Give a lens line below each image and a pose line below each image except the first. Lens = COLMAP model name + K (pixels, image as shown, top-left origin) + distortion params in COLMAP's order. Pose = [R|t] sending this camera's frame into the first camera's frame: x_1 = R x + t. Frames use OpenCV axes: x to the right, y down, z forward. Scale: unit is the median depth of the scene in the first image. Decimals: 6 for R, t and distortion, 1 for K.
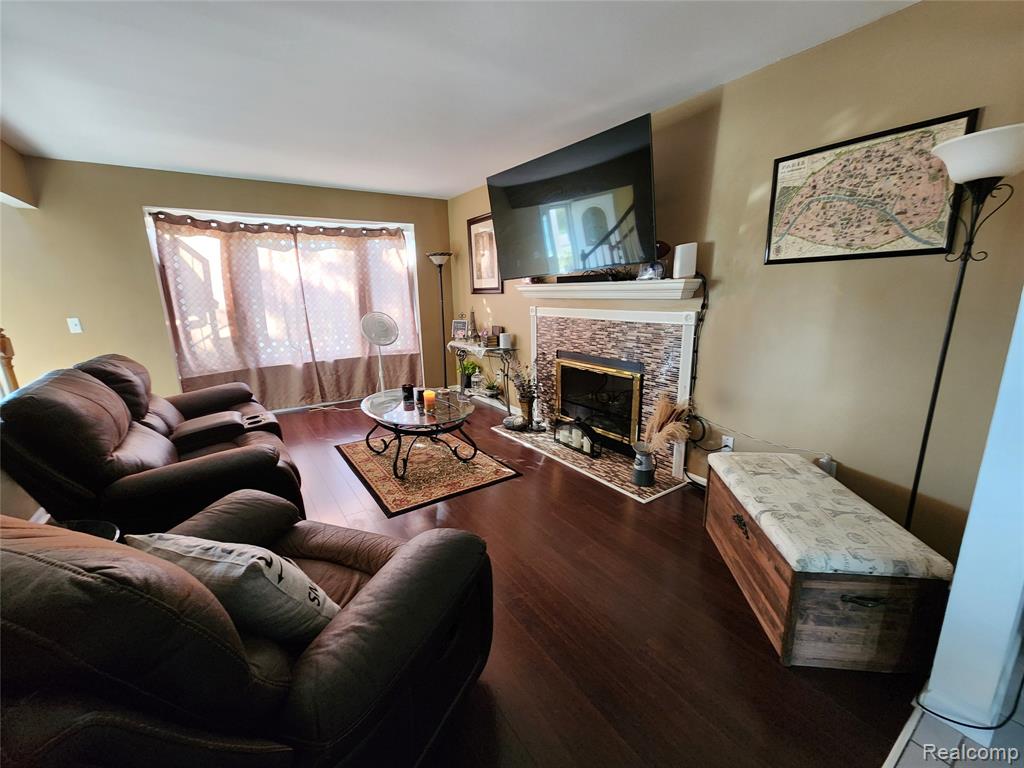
lens RADIAL K [[419.3, 0, 509.6], [0, 419.3, 384.2], [0, 0, 1]] dist [-0.000270, -0.000782]
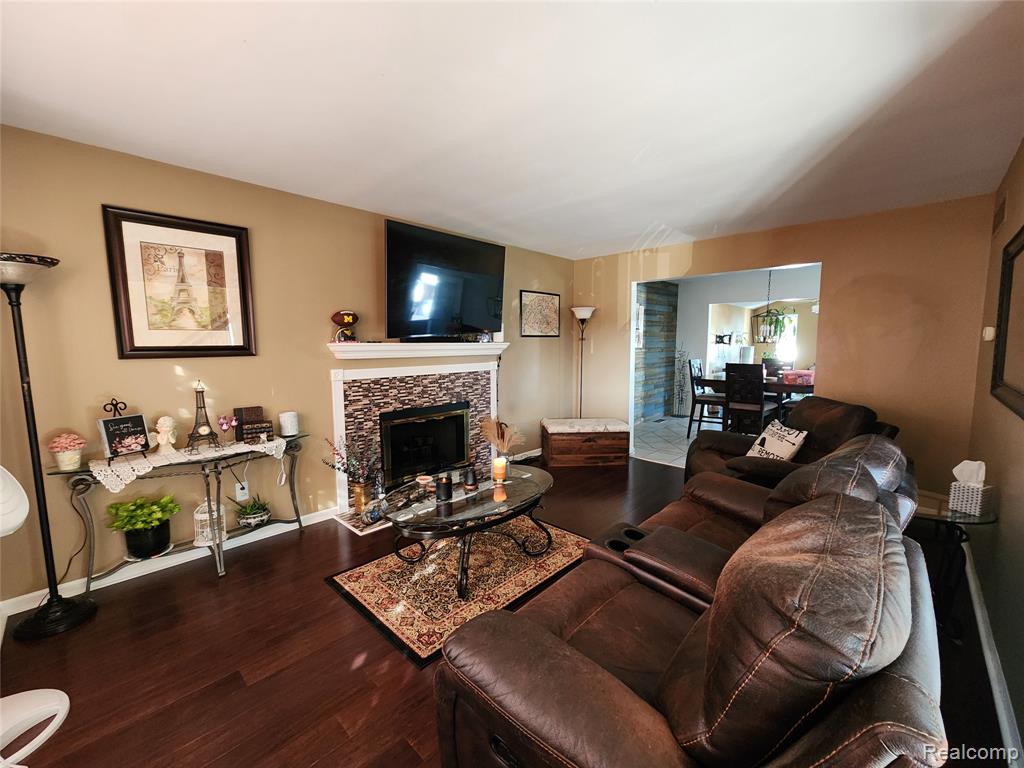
lens RADIAL K [[419.3, 0, 509.6], [0, 419.3, 386.8], [0, 0, 1]] dist [-0.000270, -0.000782]
pose [[-0.203995, -0.080176, 0.975683, -1.041397], [0.225196, 0.966071, 0.126469, -0.234959], [-0.952719, 0.245519, -0.179019, 1.083713]]
